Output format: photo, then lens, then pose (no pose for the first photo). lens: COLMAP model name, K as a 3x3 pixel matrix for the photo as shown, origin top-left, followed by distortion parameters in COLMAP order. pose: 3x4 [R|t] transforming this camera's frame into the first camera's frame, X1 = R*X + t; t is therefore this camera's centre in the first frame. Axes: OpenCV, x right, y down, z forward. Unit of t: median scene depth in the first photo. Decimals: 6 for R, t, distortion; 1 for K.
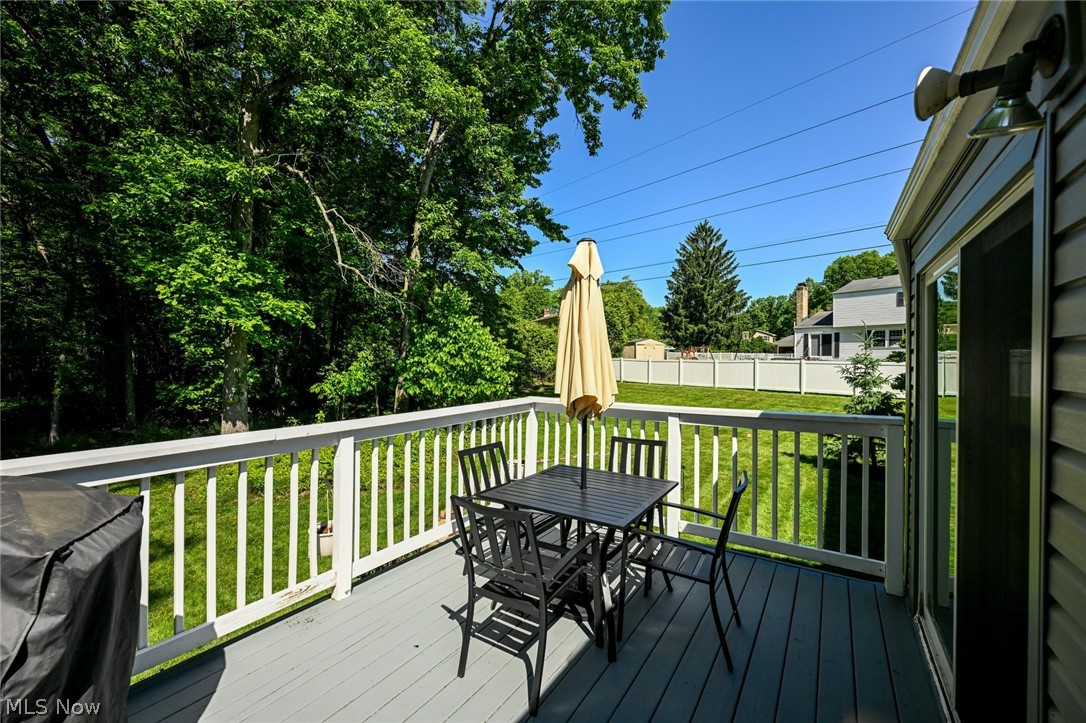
lens RADIAL K [[430.8, 0, 540.9], [0, 430.8, 361.4], [0, 0, 1]] dist [-0.001491, -0.000015]
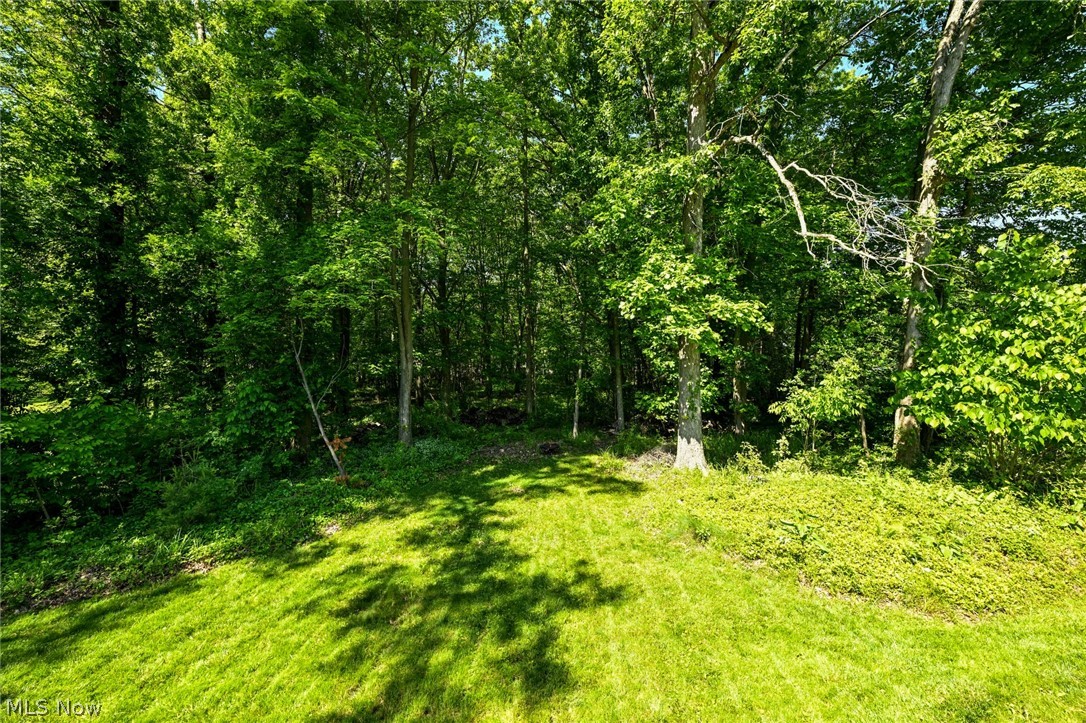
lens RADIAL K [[430.8, 0, 540.9], [0, 430.8, 361.4], [0, 0, 1]] dist [-0.001491, -0.000015]
pose [[0.548902, -0.029363, -0.835371, -0.094485], [0.006114, 0.999497, -0.031114, -0.000703], [0.835865, 0.011971, 0.548805, 0.200048]]
